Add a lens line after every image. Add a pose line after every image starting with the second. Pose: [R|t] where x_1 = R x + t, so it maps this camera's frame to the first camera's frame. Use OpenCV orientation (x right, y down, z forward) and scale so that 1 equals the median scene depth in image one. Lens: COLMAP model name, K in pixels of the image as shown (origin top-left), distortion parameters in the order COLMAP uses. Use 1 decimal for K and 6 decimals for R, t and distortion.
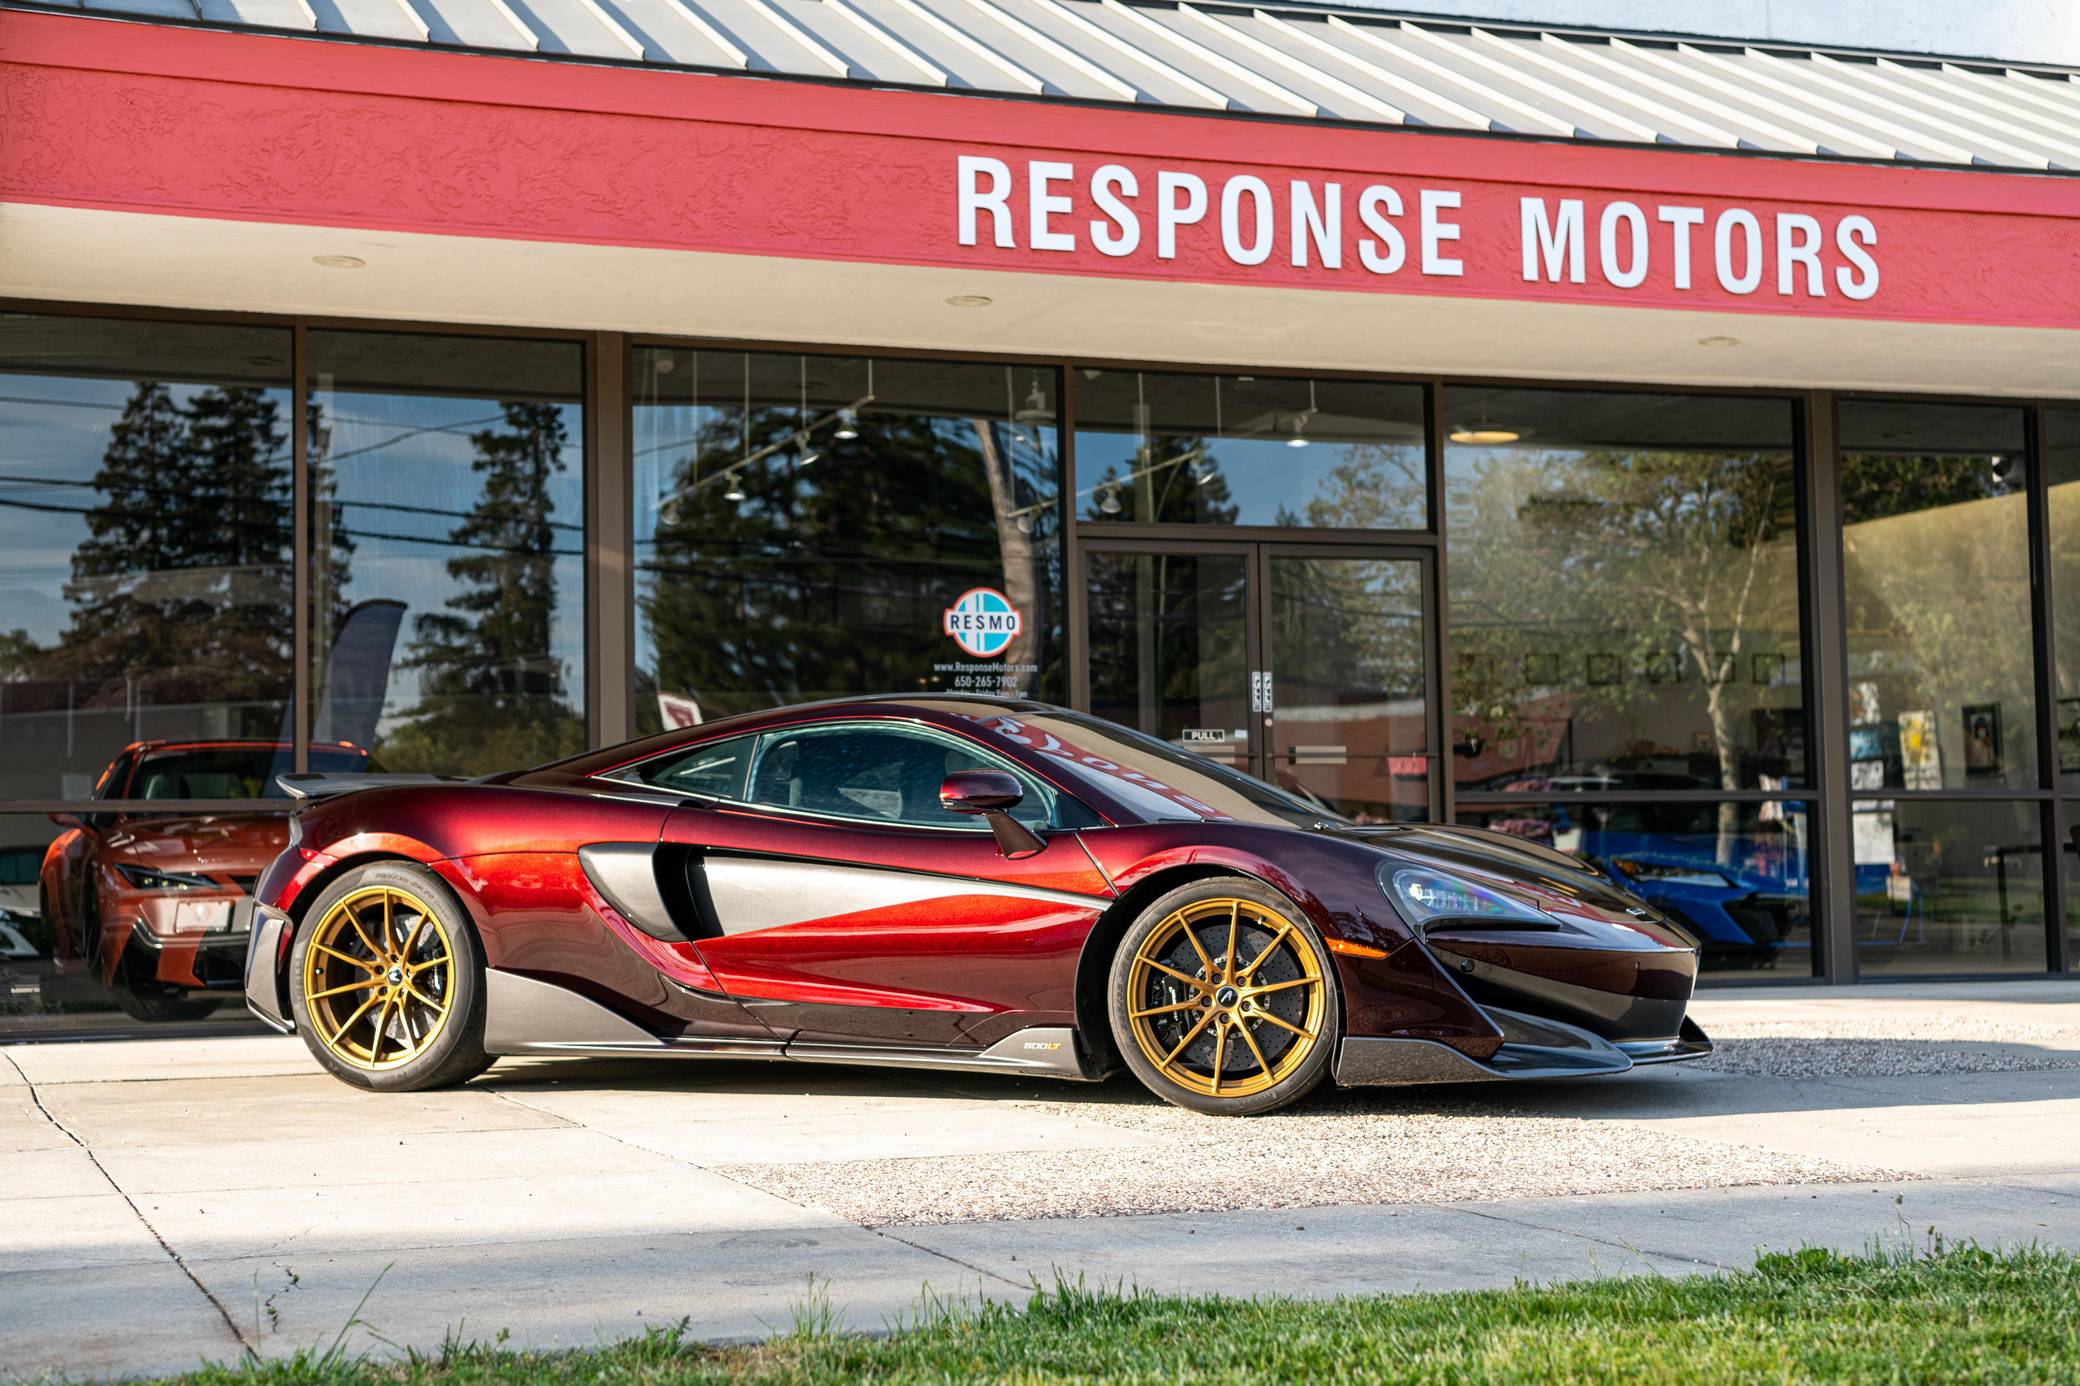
lens RADIAL K [[3123.0, 0, 1040.5], [0, 3123.0, 687.3], [0, 0, 1]] dist [0.112512, 0.000000]
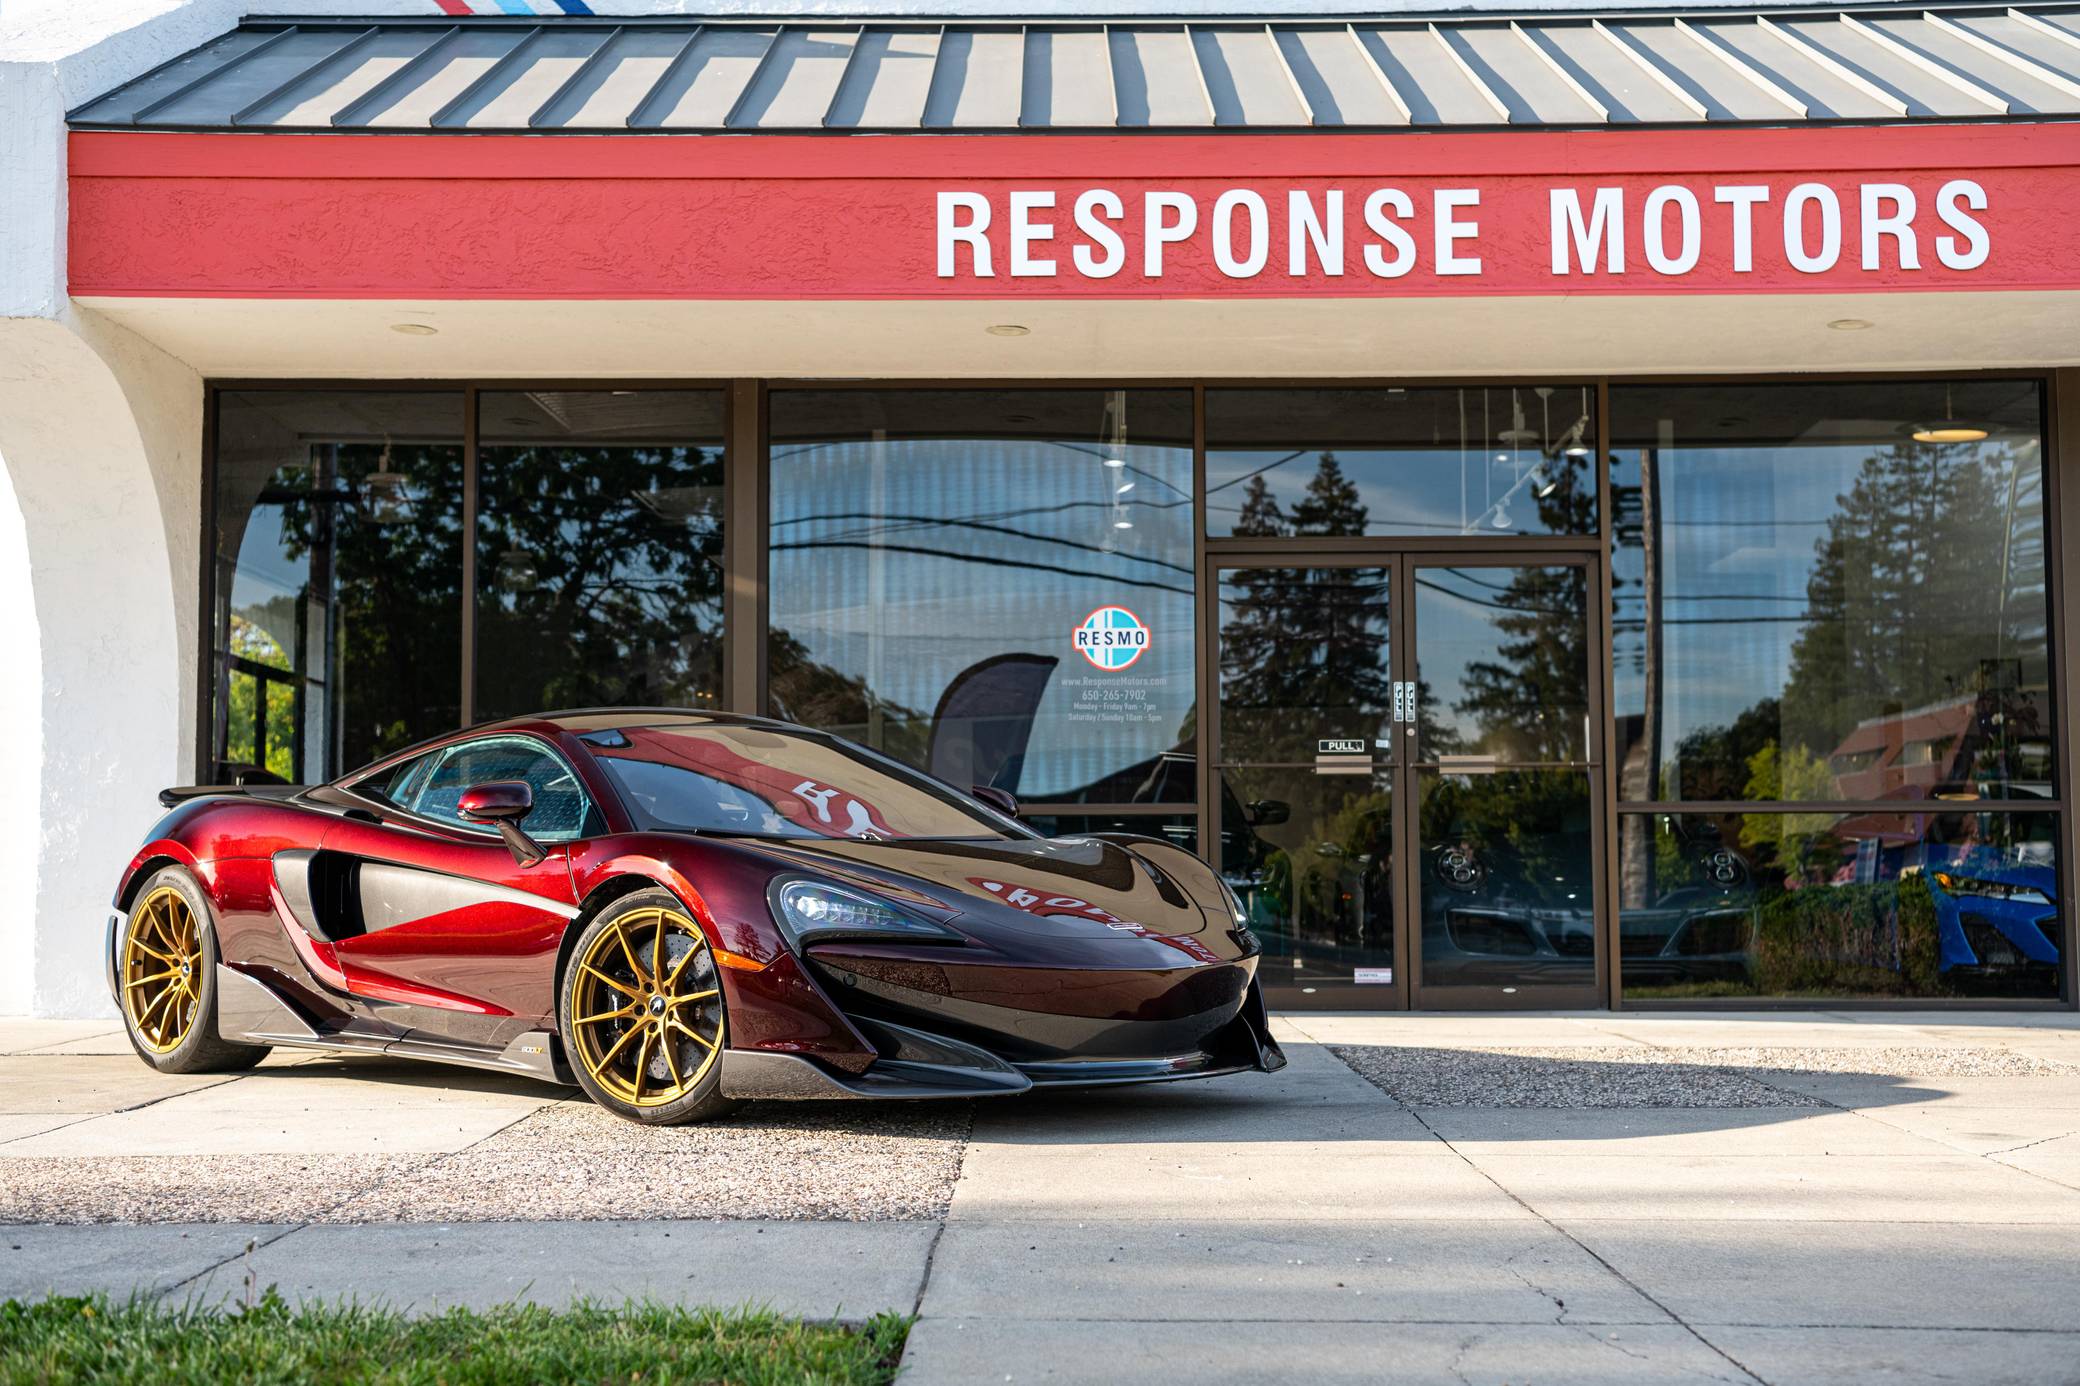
lens RADIAL K [[2847.6, 0, 1033.8], [0, 2847.6, 678.8], [0, 0, 1]] dist [0.101537, 0.000000]
pose [[0.931447, -0.015374, -0.363553, 0.322315], [0.011959, 0.999861, -0.011643, 0.003692], [0.363682, 0.006497, 0.931501, 0.116953]]
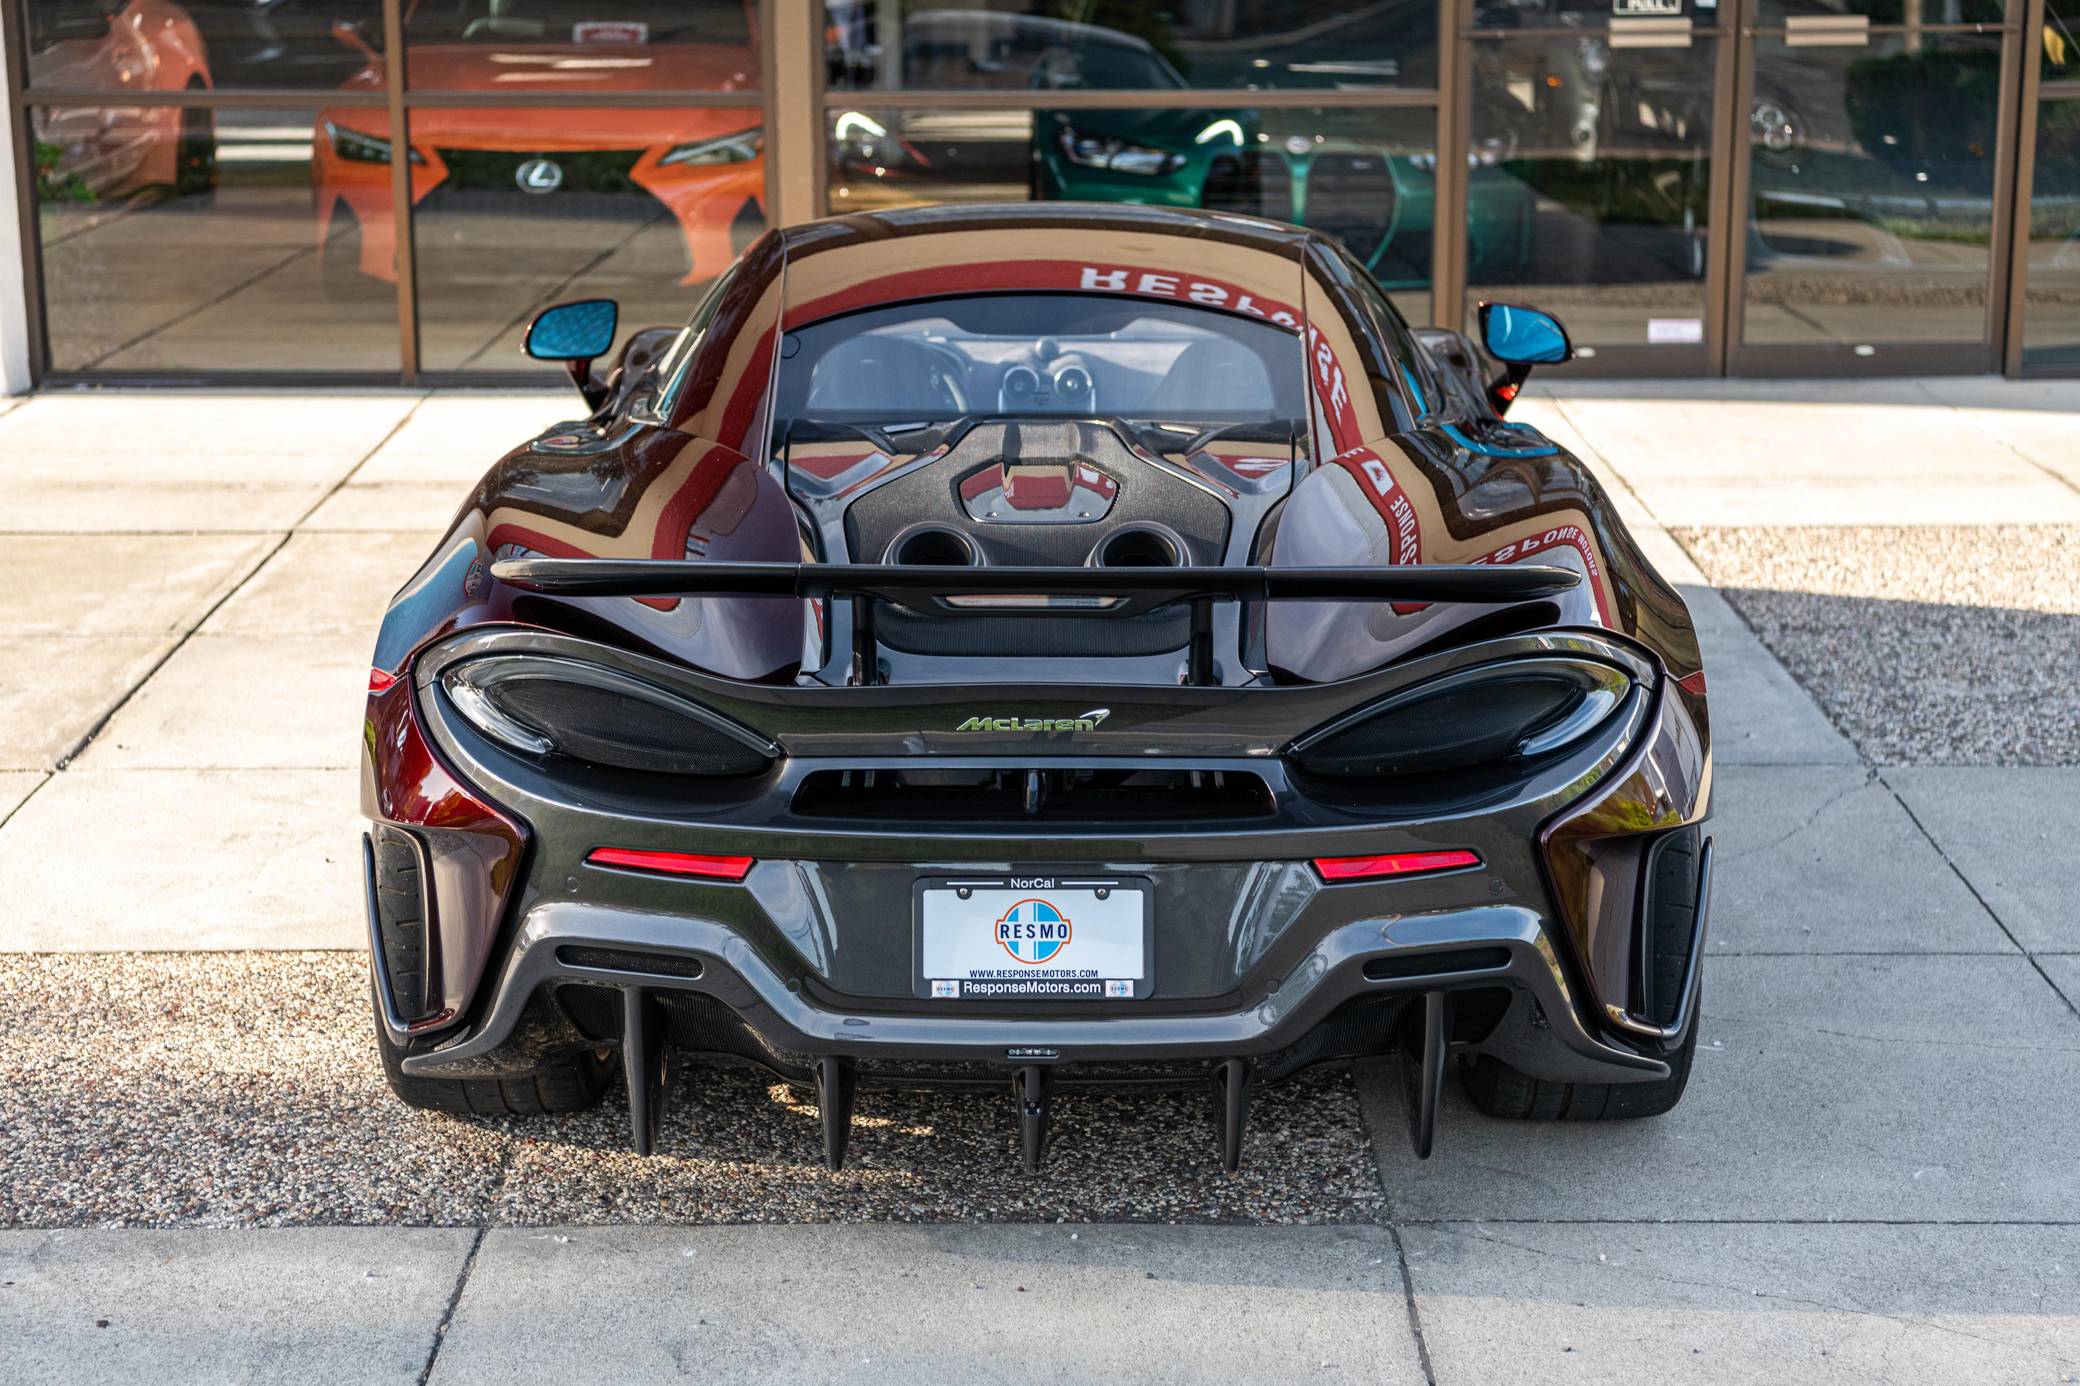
lens RADIAL K [[3655.3, 0, 1019.7], [0, 3655.3, 743.5], [0, 0, 1]] dist [0.117458, 0.000000]
pose [[0.937871, 0.093012, -0.334286, 0.233591], [0.011922, 0.954196, 0.298945, -0.082901], [0.346780, -0.284357, 0.893804, 0.171969]]
